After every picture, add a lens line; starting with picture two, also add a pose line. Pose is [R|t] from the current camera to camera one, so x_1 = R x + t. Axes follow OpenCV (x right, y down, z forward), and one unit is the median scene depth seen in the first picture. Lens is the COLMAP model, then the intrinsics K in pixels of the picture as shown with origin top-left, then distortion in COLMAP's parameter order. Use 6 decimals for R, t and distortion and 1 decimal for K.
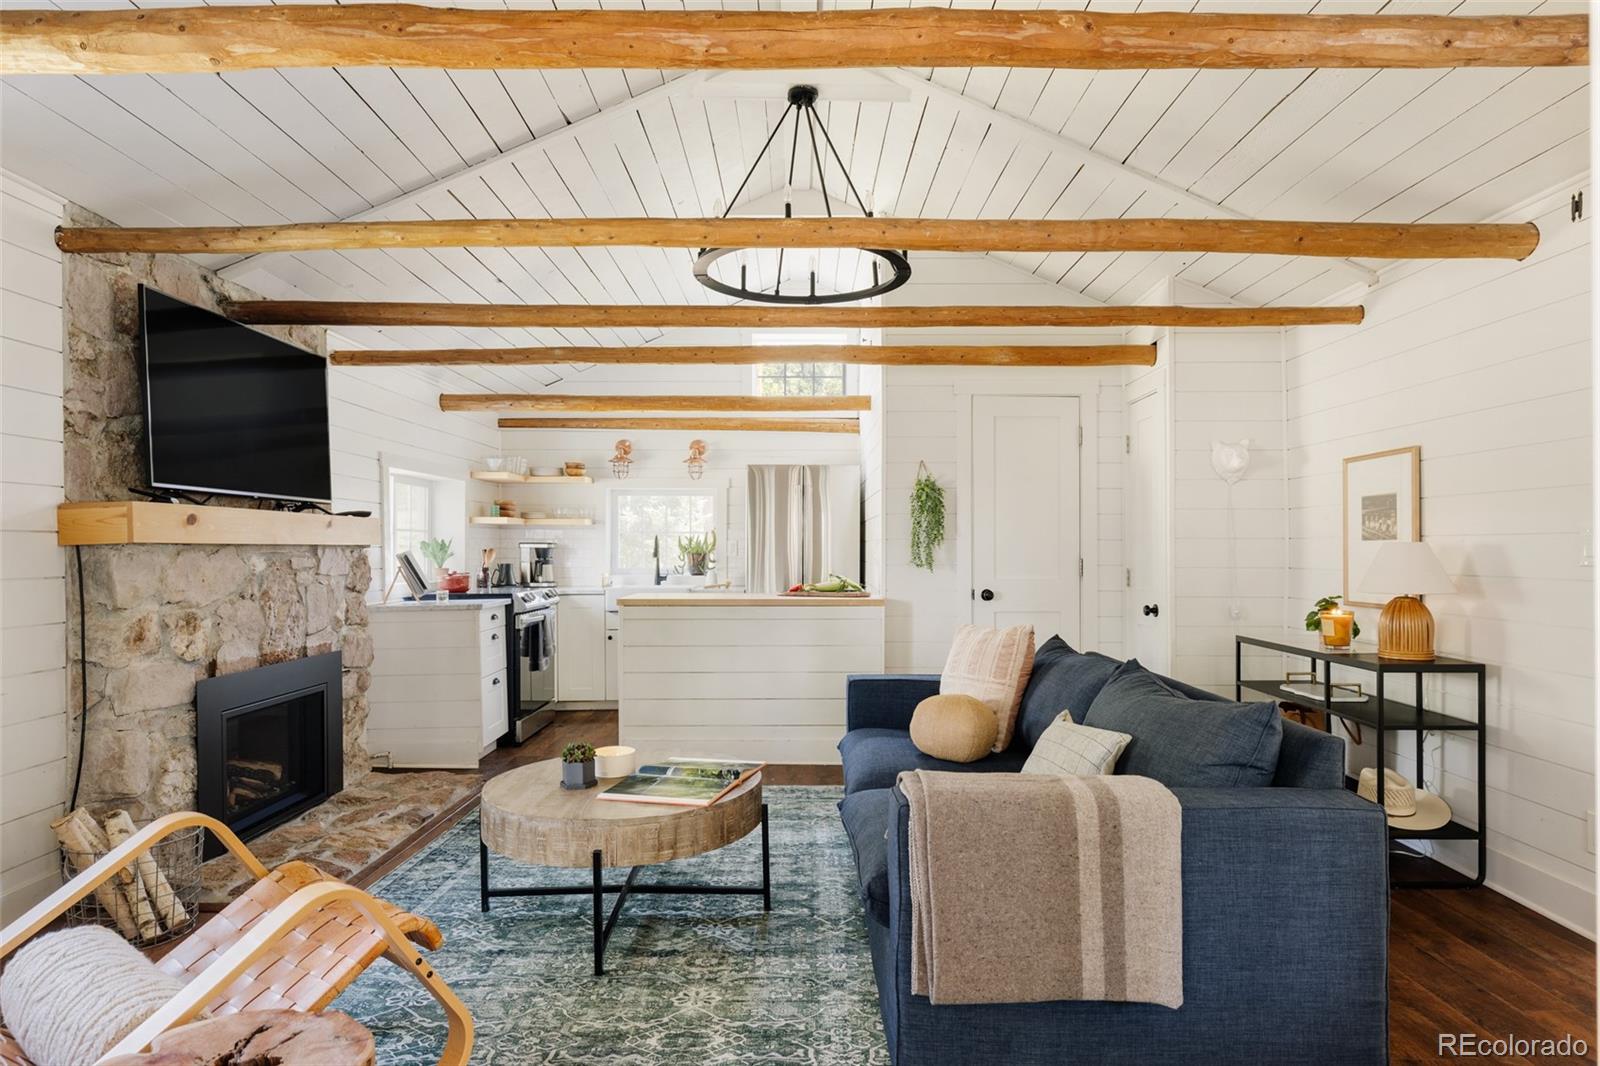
lens RADIAL K [[899.2, 0, 796.0], [0, 899.2, 539.6], [0, 0, 1]] dist [0.001605, 0.000658]
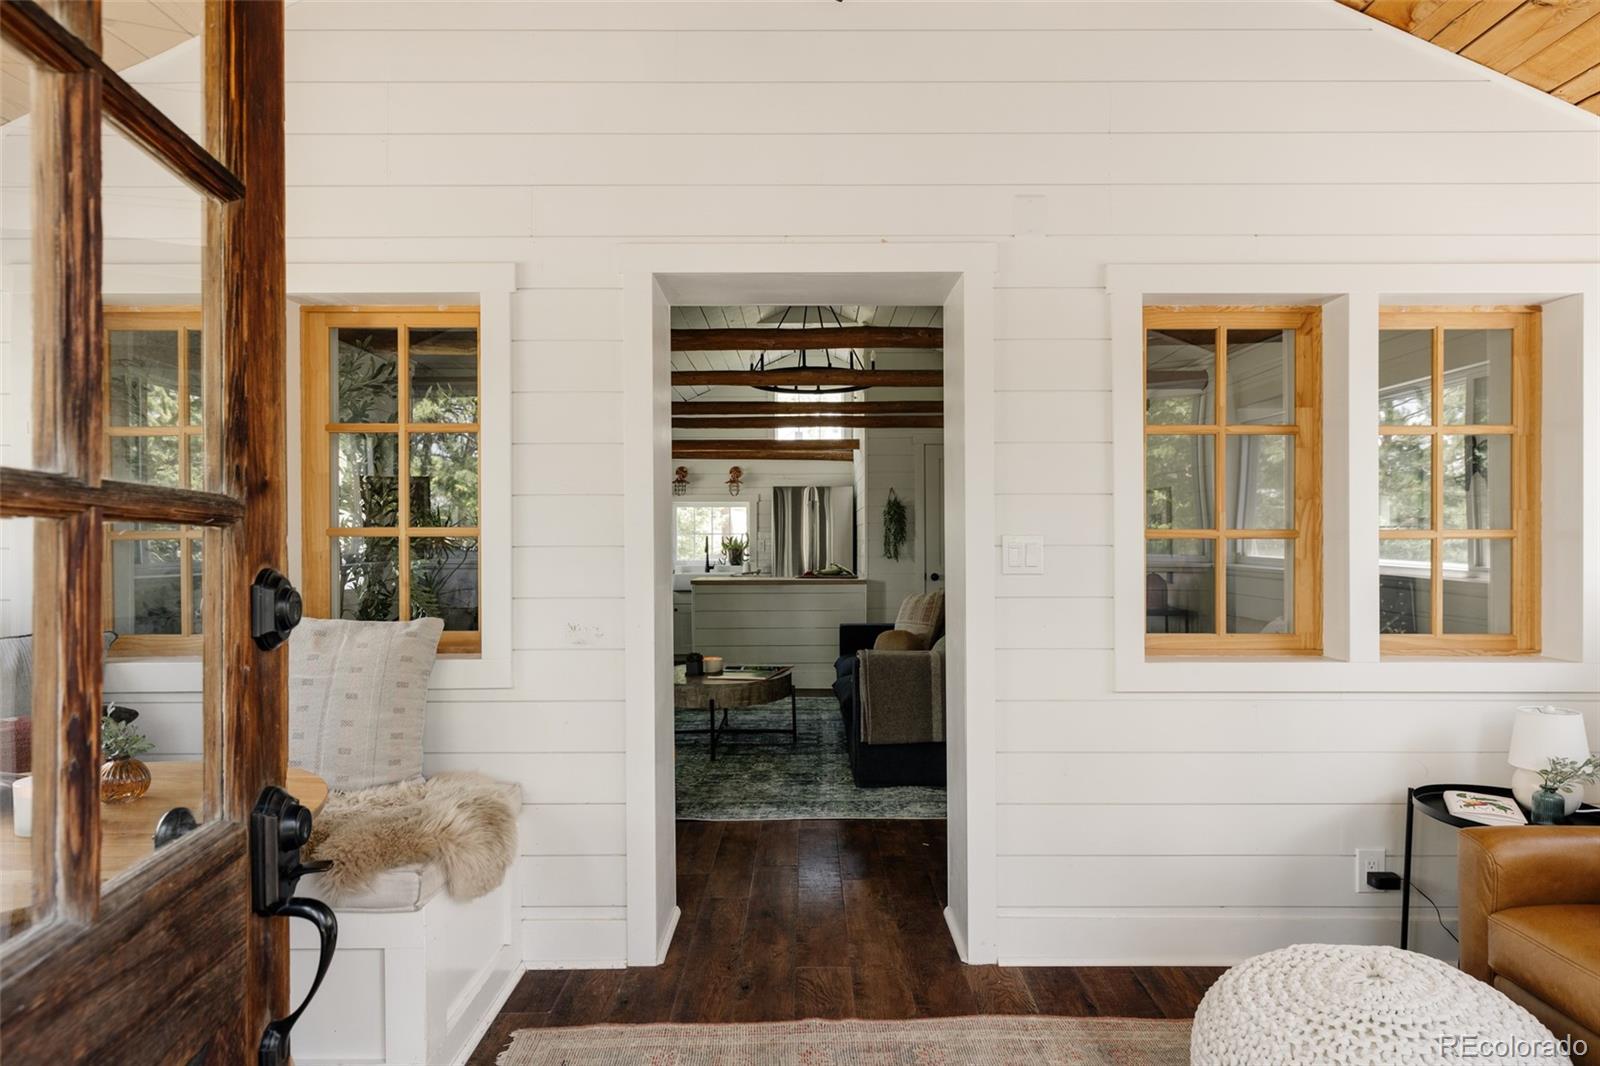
lens RADIAL K [[899.2, 0, 802.0], [0, 899.2, 533.9], [0, 0, 1]] dist [0.001605, 0.000658]
pose [[0.999984, -0.004425, -0.003515, -0.008730], [0.004433, 0.999987, 0.002336, -0.025657], [0.003504, -0.002351, 0.999991, -0.871297]]
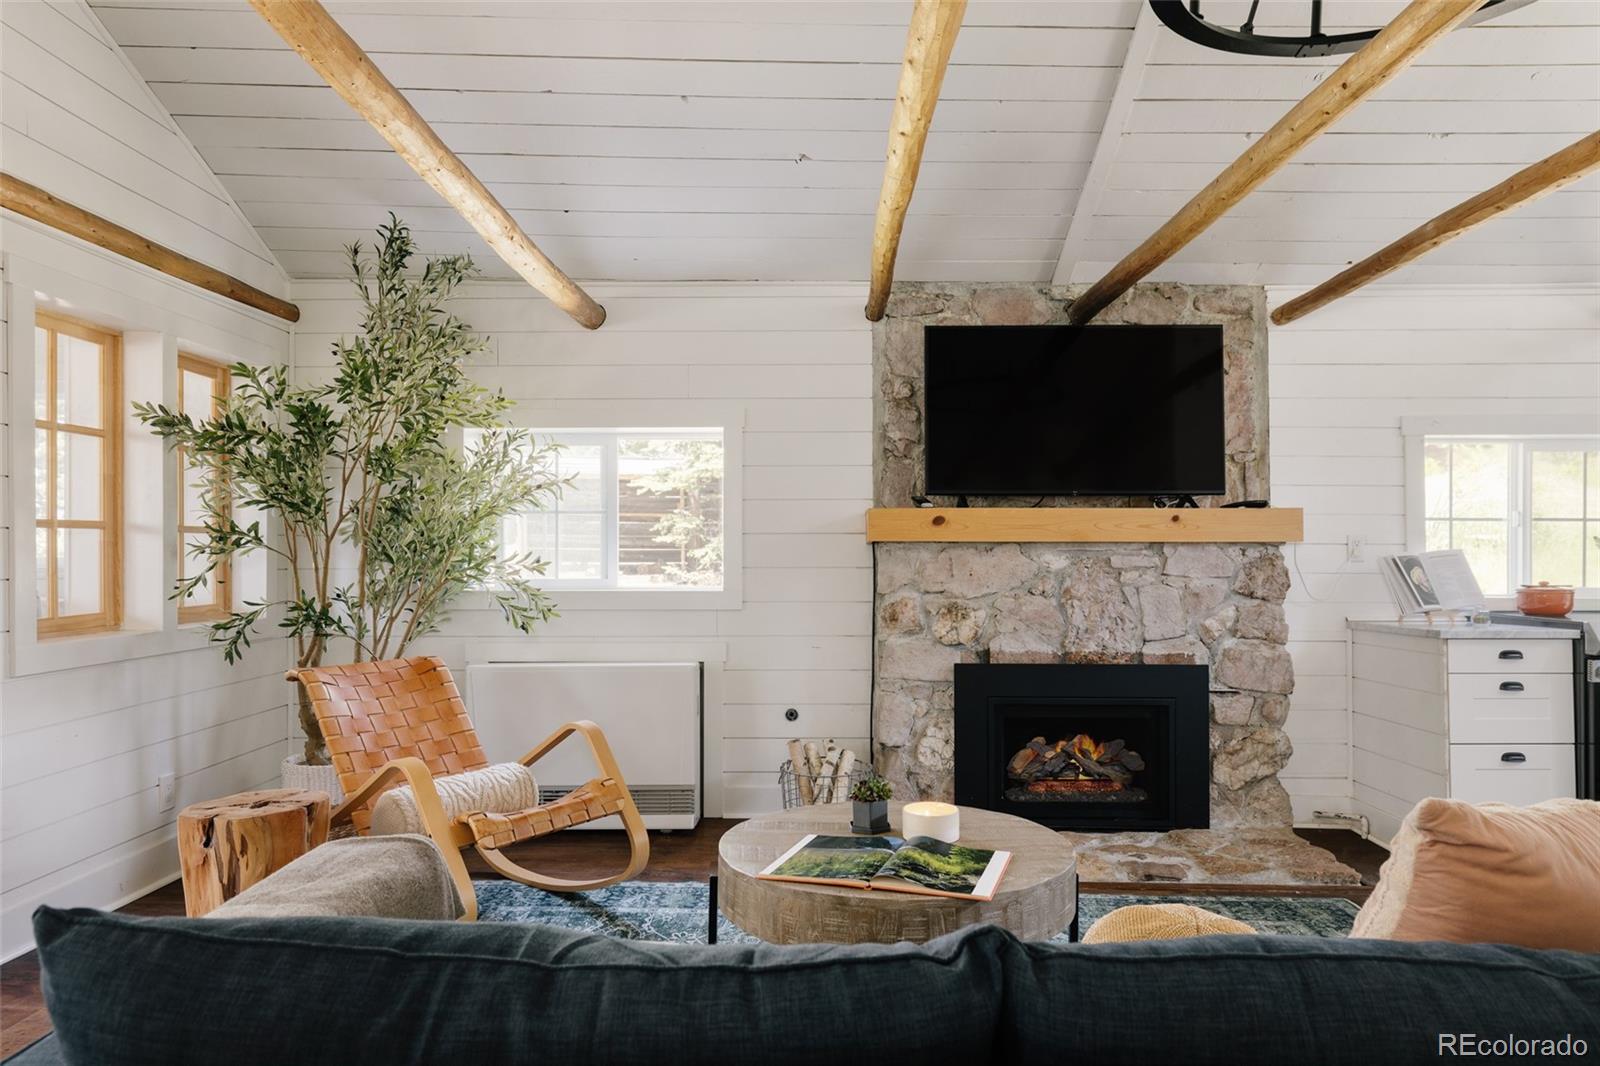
lens RADIAL K [[996.4, 0, 799.8], [0, 996.4, 539.4], [0, 0, 1]] dist [-0.004865, -0.000808]
pose [[-0.005885, -0.005965, -0.999965, 0.468088], [0.009775, 0.999934, -0.006022, 0.005790], [0.999935, -0.009810, -0.005826, 0.649485]]
